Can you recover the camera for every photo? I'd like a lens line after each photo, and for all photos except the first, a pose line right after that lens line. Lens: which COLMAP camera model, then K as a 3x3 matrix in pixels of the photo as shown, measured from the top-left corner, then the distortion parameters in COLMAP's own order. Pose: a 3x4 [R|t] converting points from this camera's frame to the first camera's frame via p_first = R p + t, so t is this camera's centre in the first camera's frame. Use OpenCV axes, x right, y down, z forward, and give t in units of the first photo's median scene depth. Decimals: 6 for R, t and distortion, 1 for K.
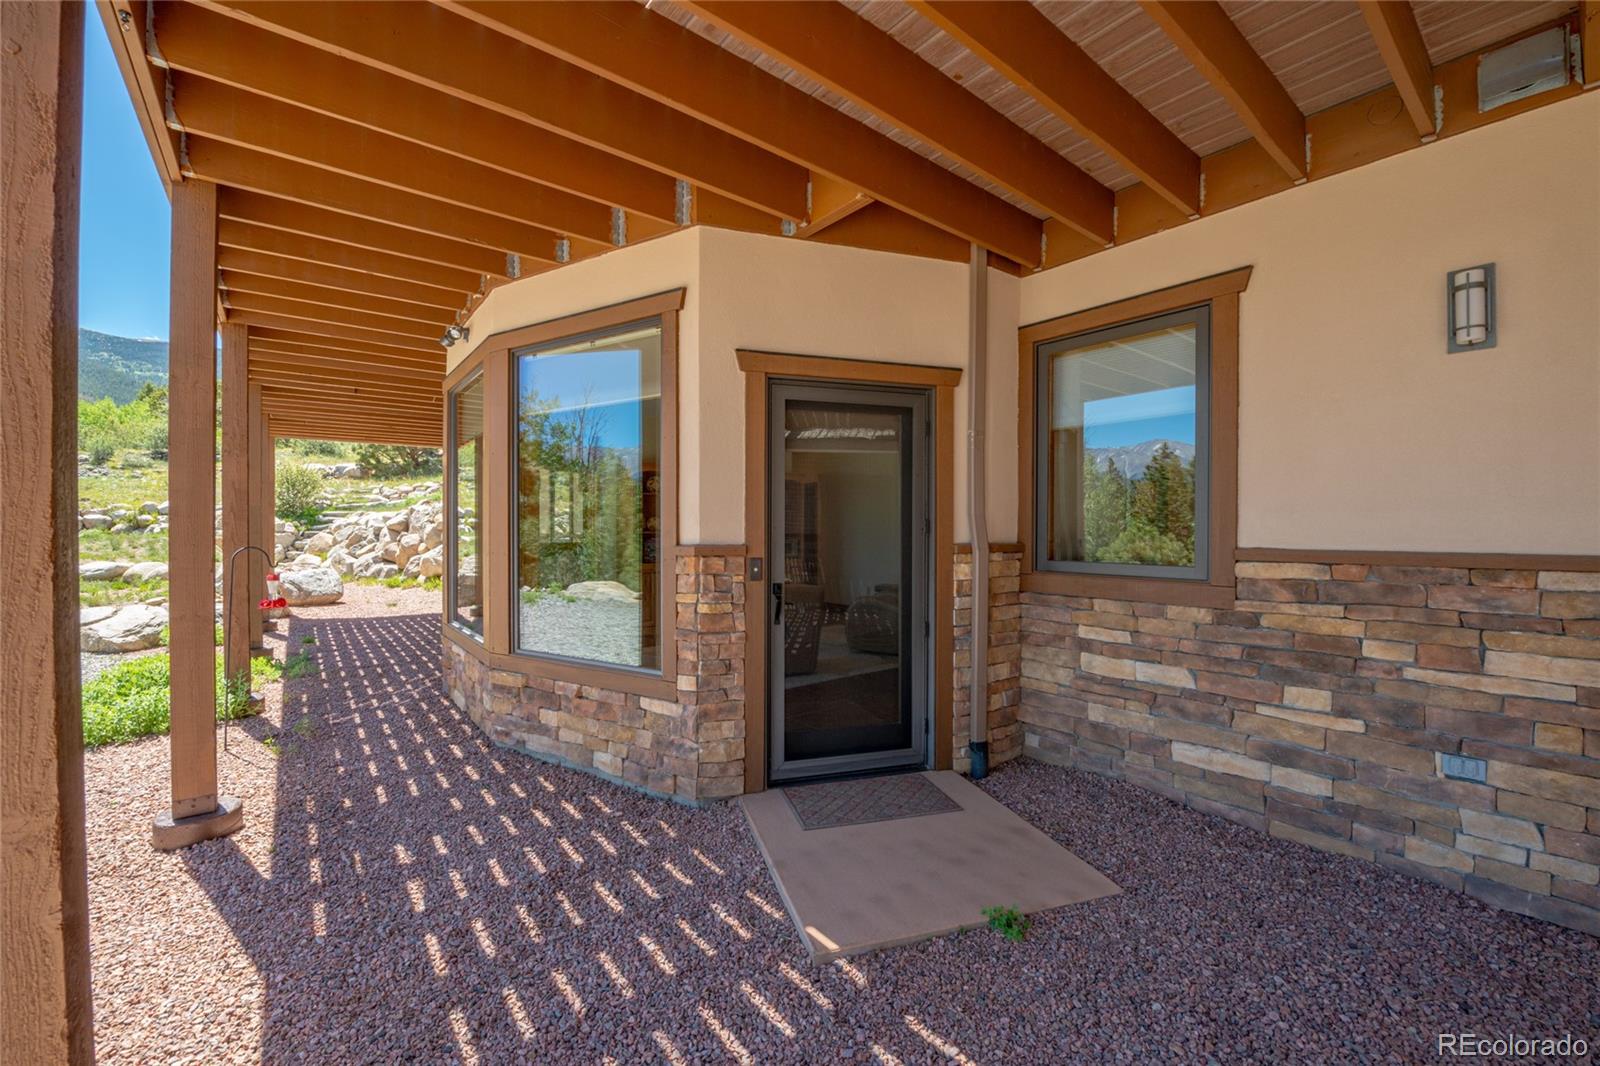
lens RADIAL K [[649.5, 0, 798.7], [0, 649.5, 533.3], [0, 0, 1]] dist [-0.015139, -0.000306]
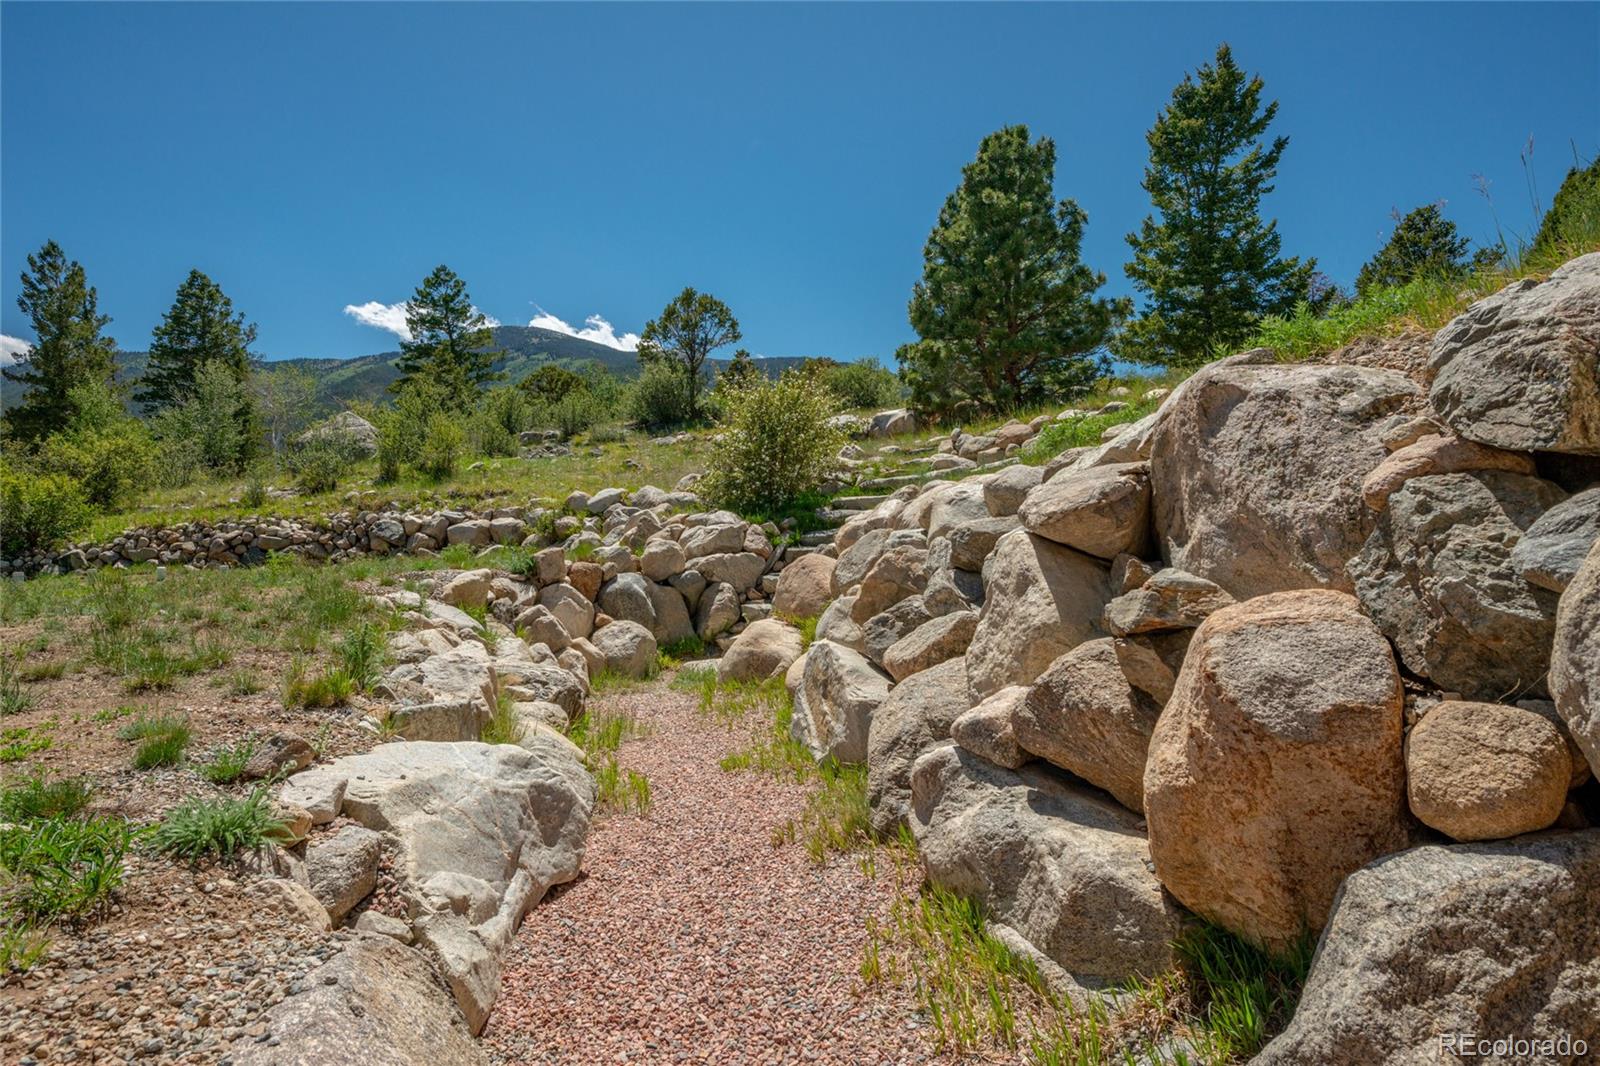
lens RADIAL K [[906.7, 0, 799.0], [0, 906.7, 537.1], [0, 0, 1]] dist [-0.000148, -0.000049]
pose [[0.745510, -0.008704, -0.666437, -0.409081], [0.005721, 0.999961, -0.006660, -0.005822], [0.666469, 0.001152, 0.745531, 0.610329]]
